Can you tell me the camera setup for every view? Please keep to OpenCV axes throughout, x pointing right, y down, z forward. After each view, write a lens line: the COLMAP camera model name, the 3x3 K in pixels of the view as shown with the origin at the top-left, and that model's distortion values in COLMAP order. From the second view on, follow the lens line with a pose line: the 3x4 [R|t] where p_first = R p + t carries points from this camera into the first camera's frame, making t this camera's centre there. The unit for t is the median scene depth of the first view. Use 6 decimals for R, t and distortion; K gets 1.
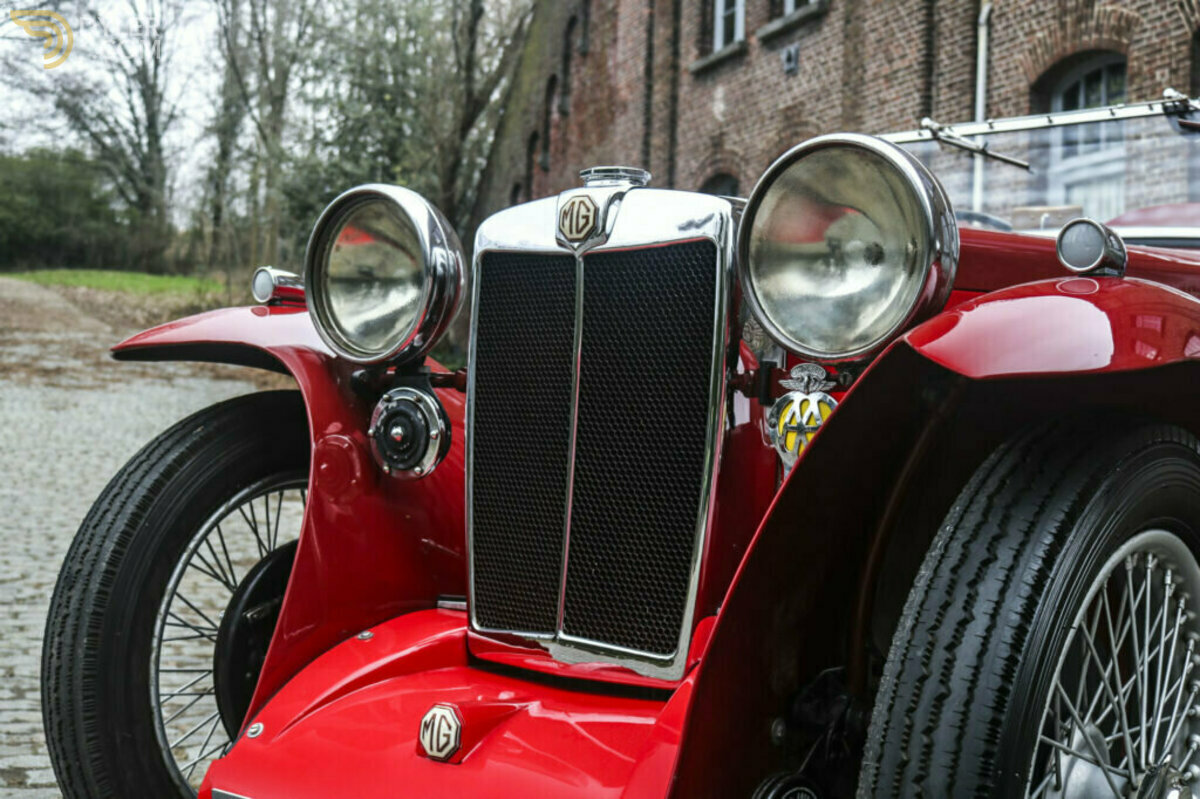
lens RADIAL K [[1549.3, 0, 602.5], [0, 1549.3, 397.6], [0, 0, 1]] dist [-0.054936, 0.000000]
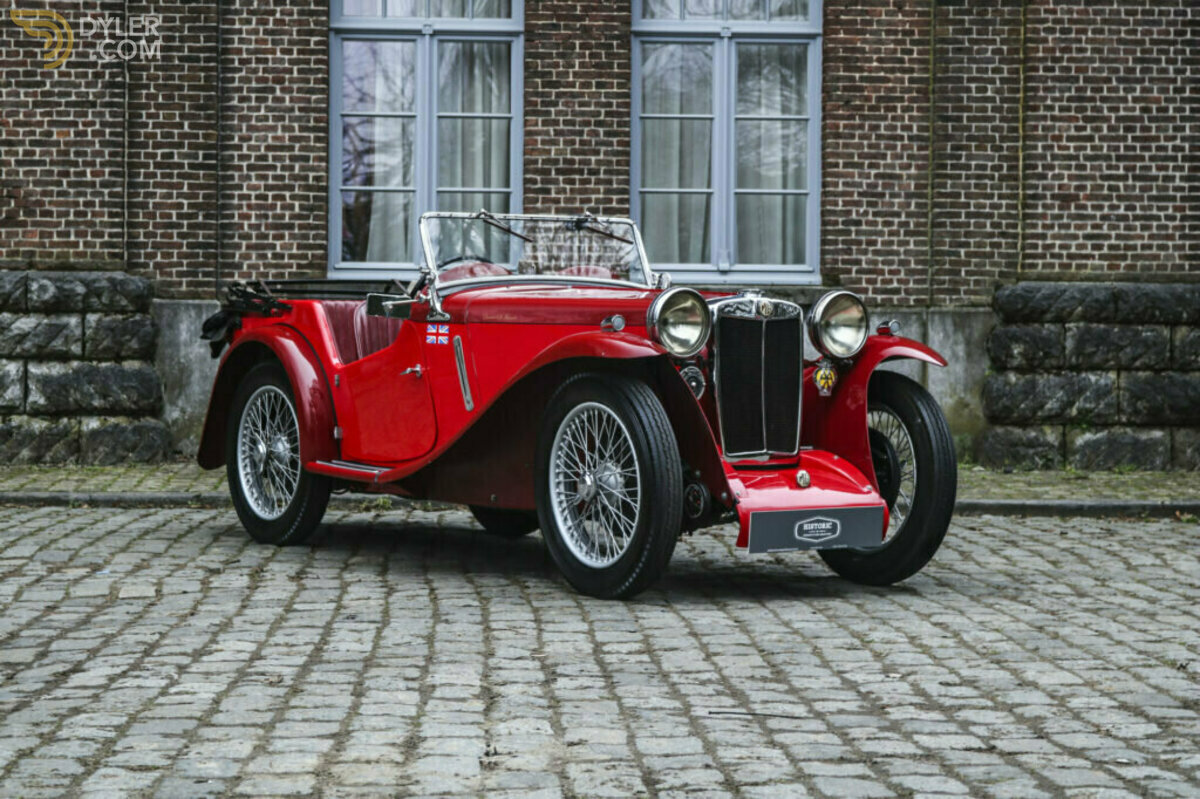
lens RADIAL K [[2503.1, 0, 593.8], [0, 2503.1, 403.6], [0, 0, 1]] dist [0.019541, 0.000000]
pose [[0.307253, -0.045121, 0.950557, -0.671080], [-0.014040, 0.998552, 0.051938, -0.025943], [-0.951524, -0.029304, 0.306175, -0.020516]]
